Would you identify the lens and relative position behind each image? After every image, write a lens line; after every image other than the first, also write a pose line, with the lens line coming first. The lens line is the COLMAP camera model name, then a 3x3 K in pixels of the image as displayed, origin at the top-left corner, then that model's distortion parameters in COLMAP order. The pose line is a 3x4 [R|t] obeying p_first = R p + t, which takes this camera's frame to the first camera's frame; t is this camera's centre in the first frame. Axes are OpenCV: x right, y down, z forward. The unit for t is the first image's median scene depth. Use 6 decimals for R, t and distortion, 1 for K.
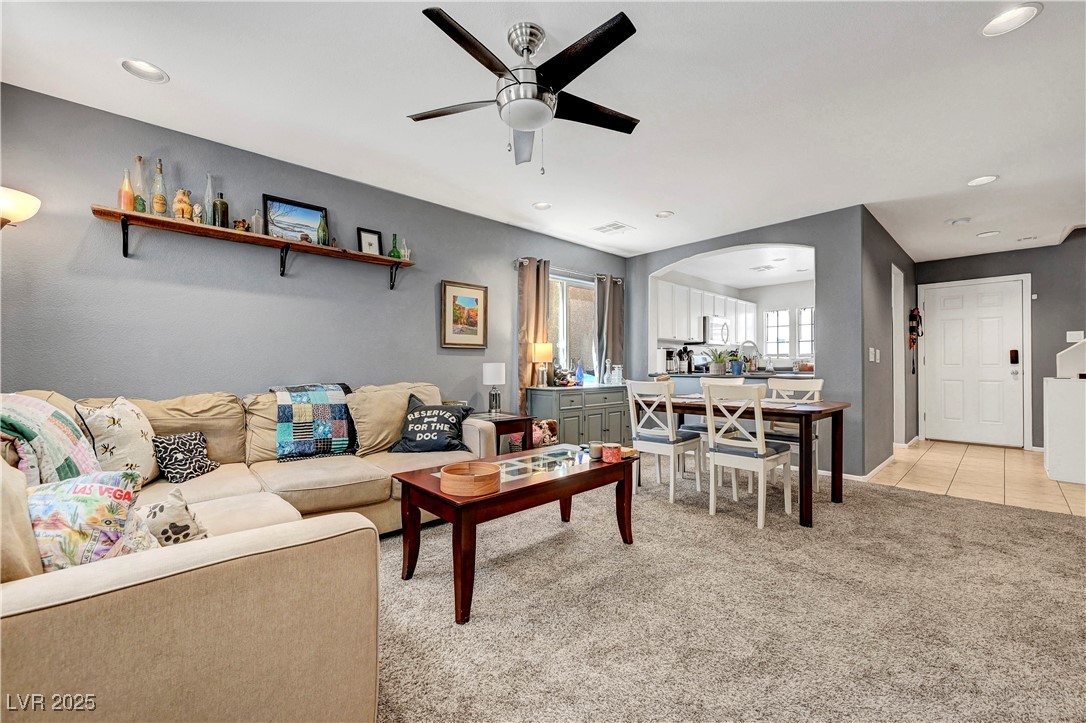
lens RADIAL K [[437.9, 0, 546.7], [0, 437.9, 361.8], [0, 0, 1]] dist [-0.001348, -0.000189]
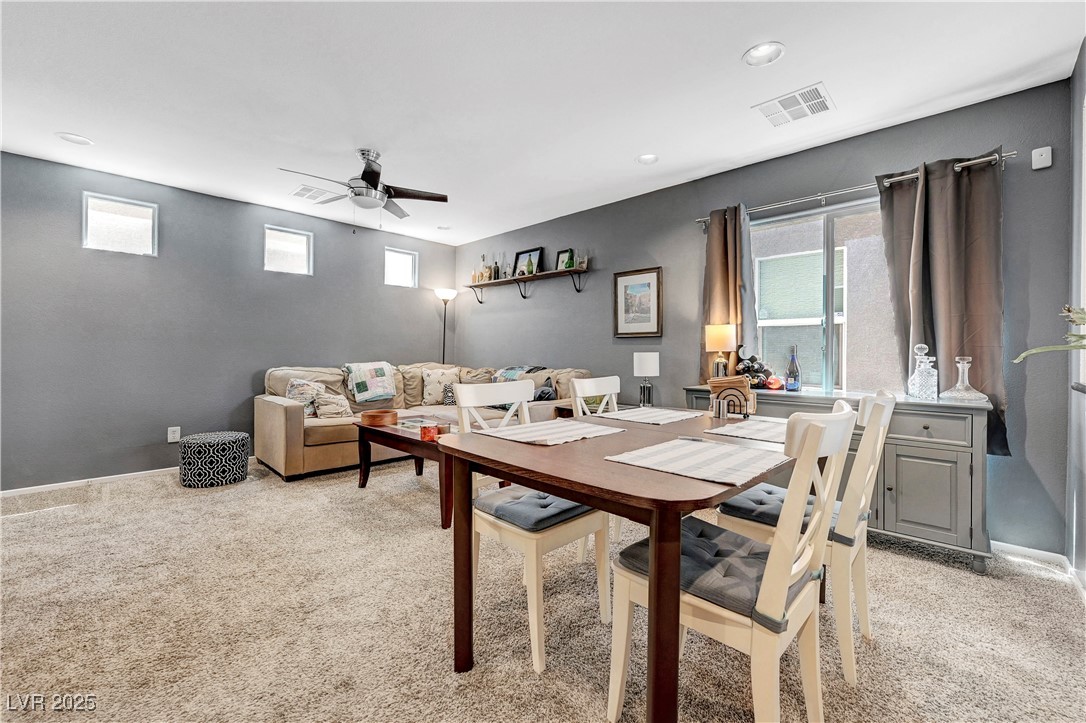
lens RADIAL K [[455.8, 0, 543.2], [0, 455.8, 351.0], [0, 0, 1]] dist [0.005279, -0.001438]
pose [[0.040877, -0.005242, -0.999150, 0.668677], [0.000380, 0.999986, -0.005231, 0.003674], [0.999164, -0.000166, 0.040879, 0.623123]]
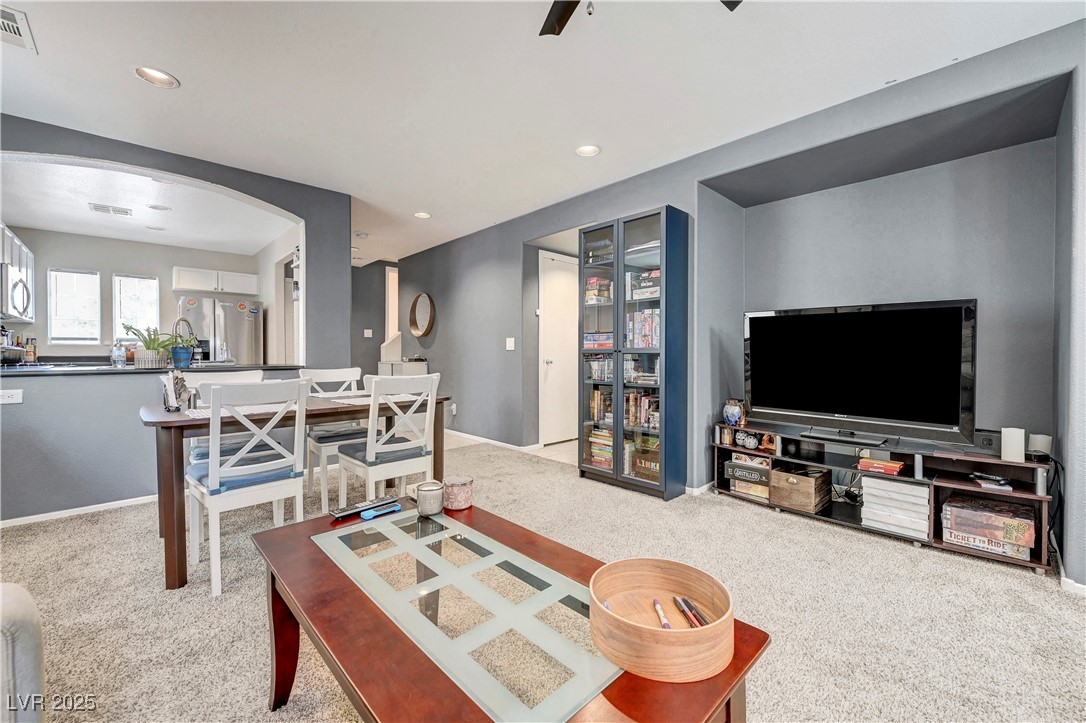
lens RADIAL K [[437.9, 0, 543.6], [0, 437.9, 356.4], [0, 0, 1]] dist [-0.001348, -0.000189]
pose [[0.000252, -0.007240, 0.999974, -0.238053], [-0.006540, 0.999952, 0.007242, 0.004450], [-0.999979, -0.006541, 0.000205, 0.434960]]
